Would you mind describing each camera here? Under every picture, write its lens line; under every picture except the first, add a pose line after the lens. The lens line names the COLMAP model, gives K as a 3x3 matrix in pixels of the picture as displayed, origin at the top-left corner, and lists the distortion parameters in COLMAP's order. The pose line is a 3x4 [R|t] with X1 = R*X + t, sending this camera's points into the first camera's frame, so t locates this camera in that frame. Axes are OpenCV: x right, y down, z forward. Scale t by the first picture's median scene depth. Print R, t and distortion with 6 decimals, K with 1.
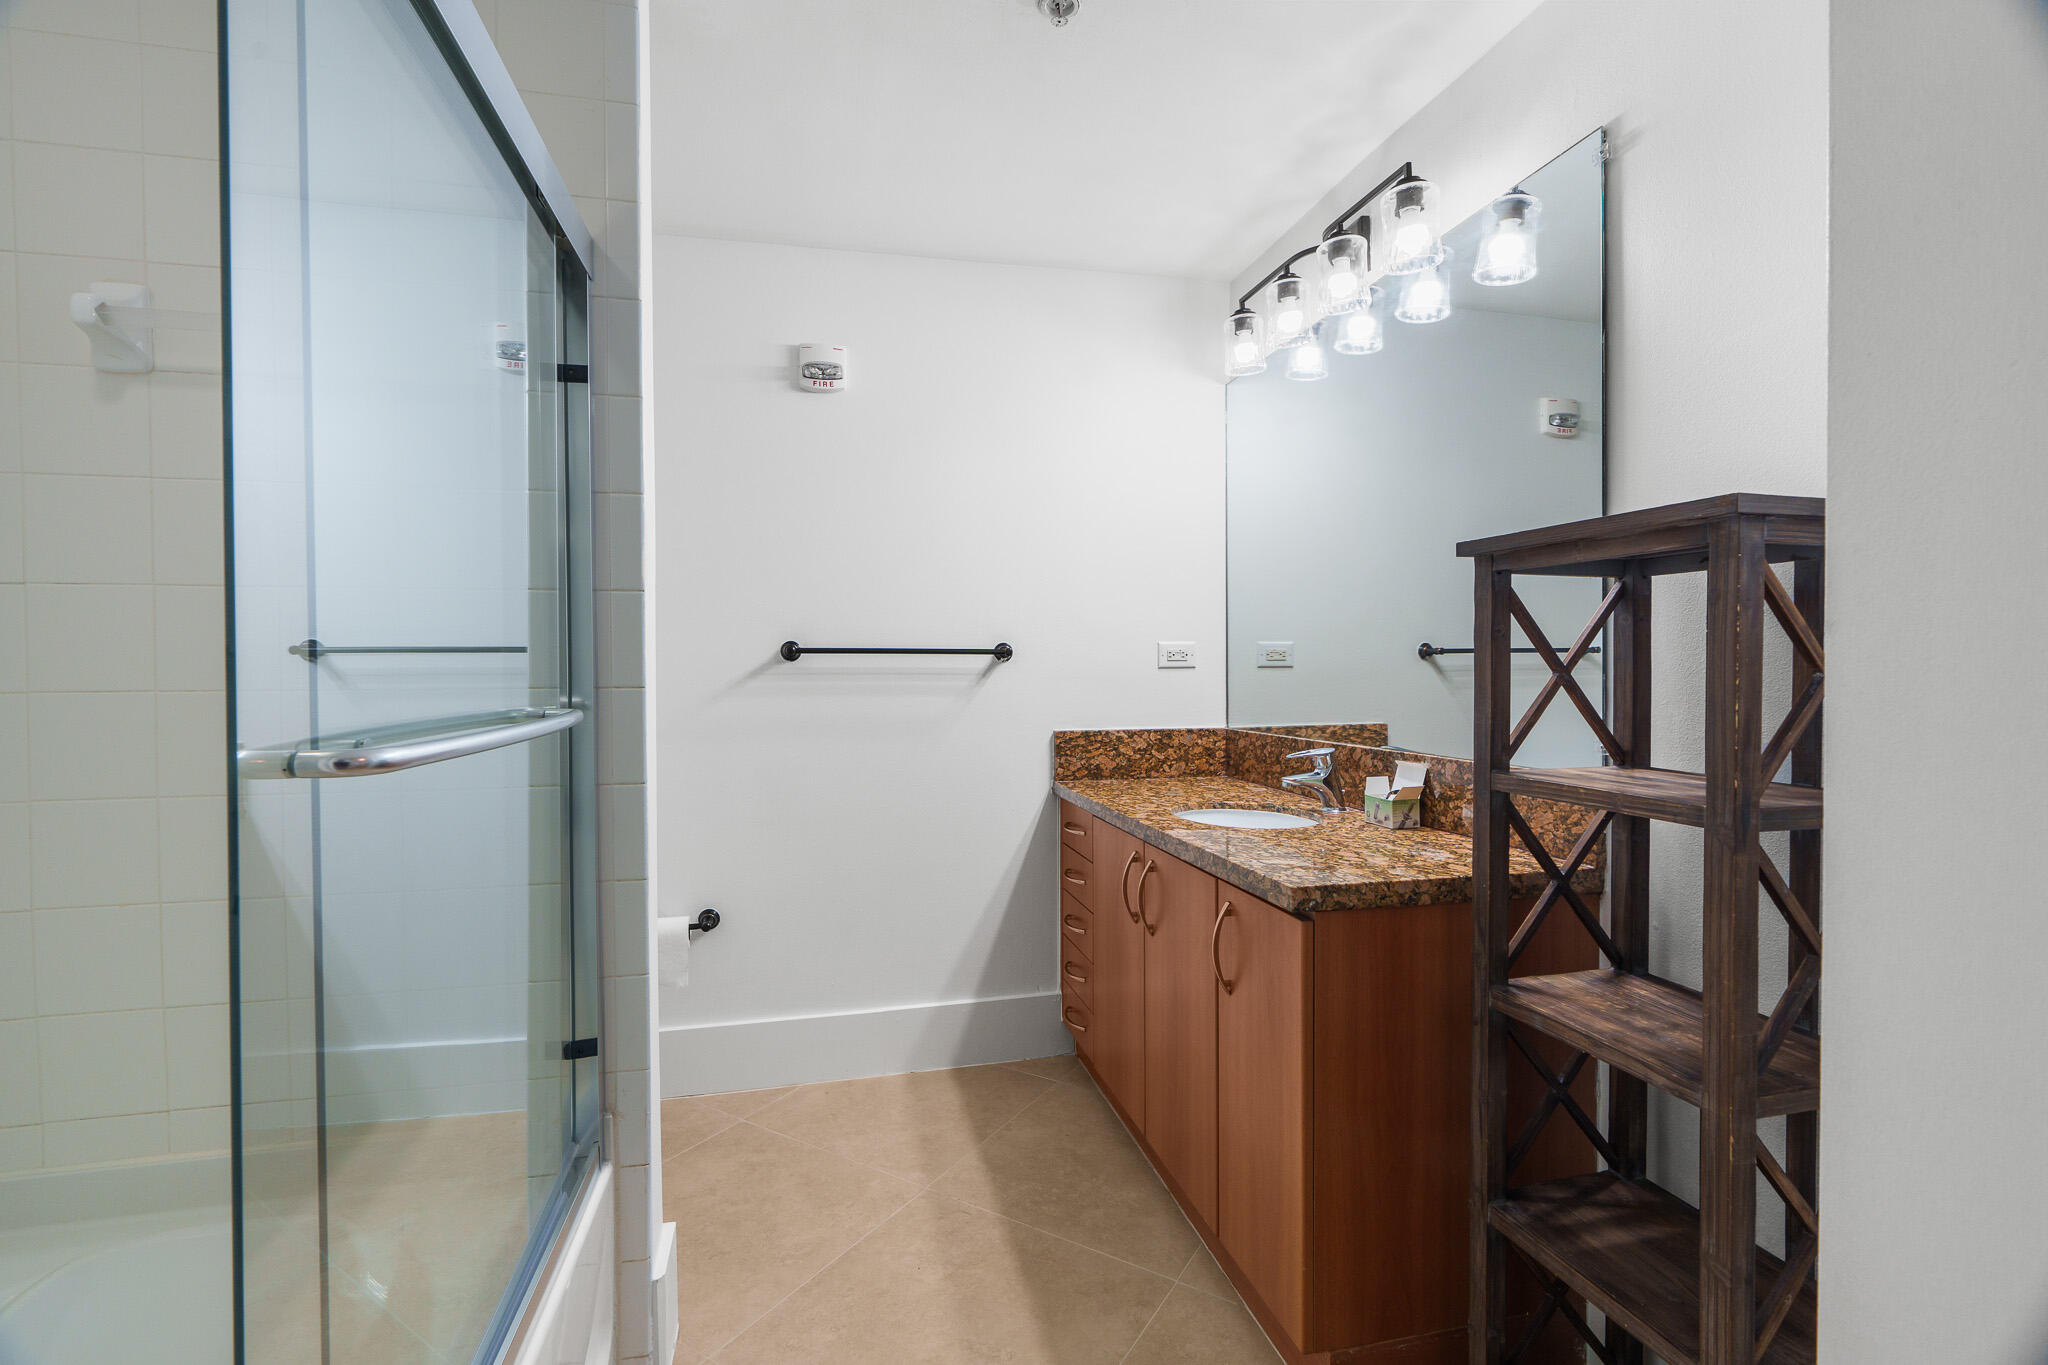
lens RADIAL K [[915.5, 0, 1015.9], [0, 915.5, 679.0], [0, 0, 1]] dist [-0.008623, -0.000047]
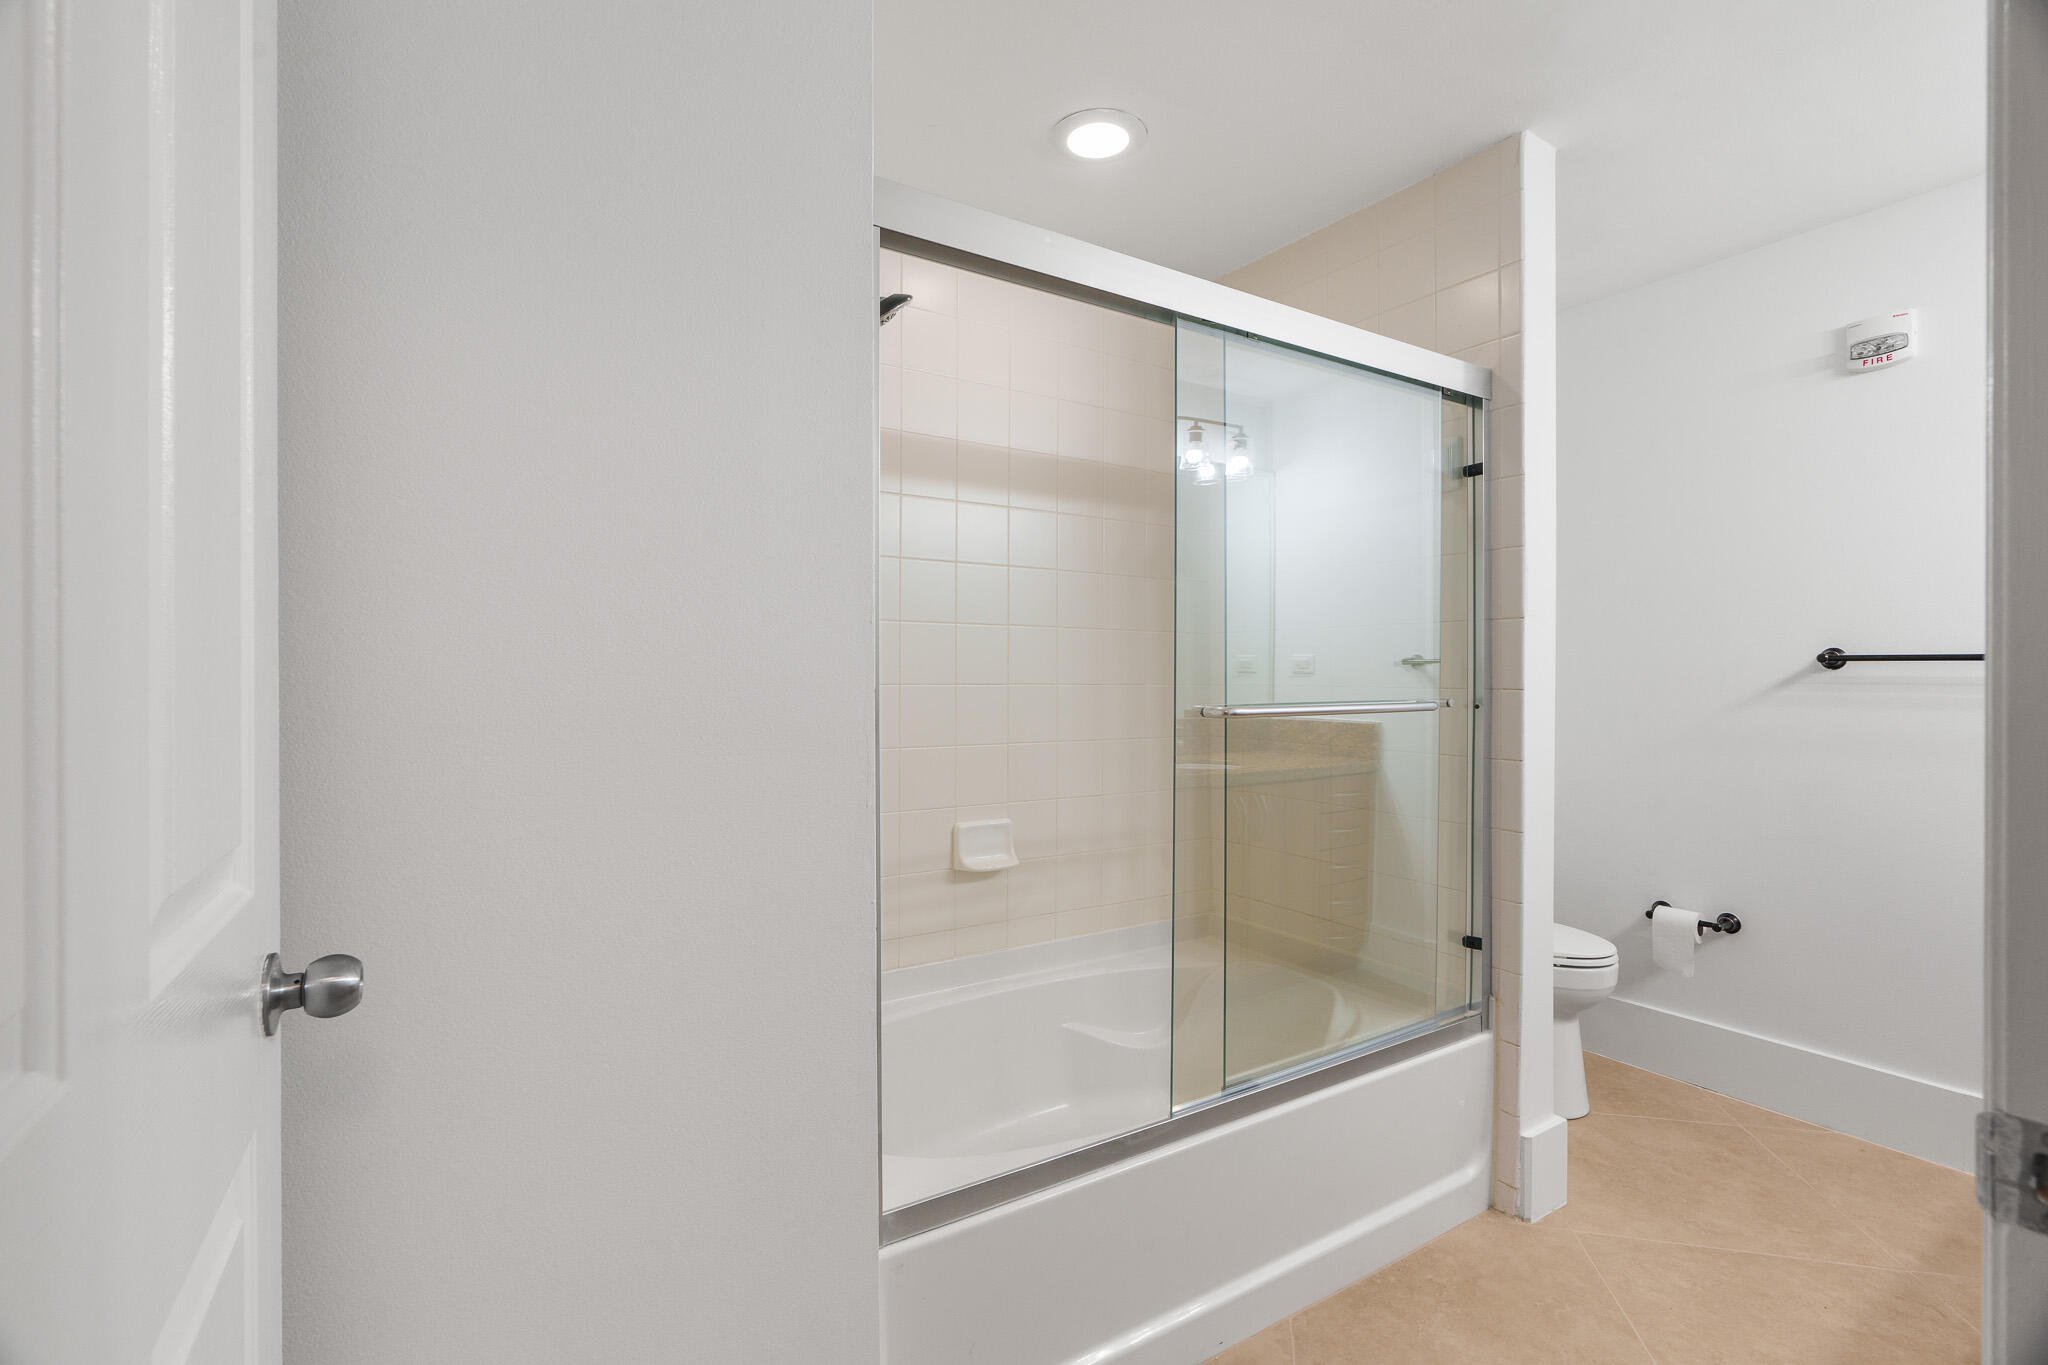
lens RADIAL K [[915.5, 0, 1015.9], [0, 915.5, 679.0], [0, 0, 1]] dist [-0.008623, -0.000047]
pose [[0.327284, 0.010595, -0.944867, 0.372816], [-0.018131, 0.999823, 0.004932, 0.000473], [0.944752, 0.015517, 0.327419, -0.087676]]
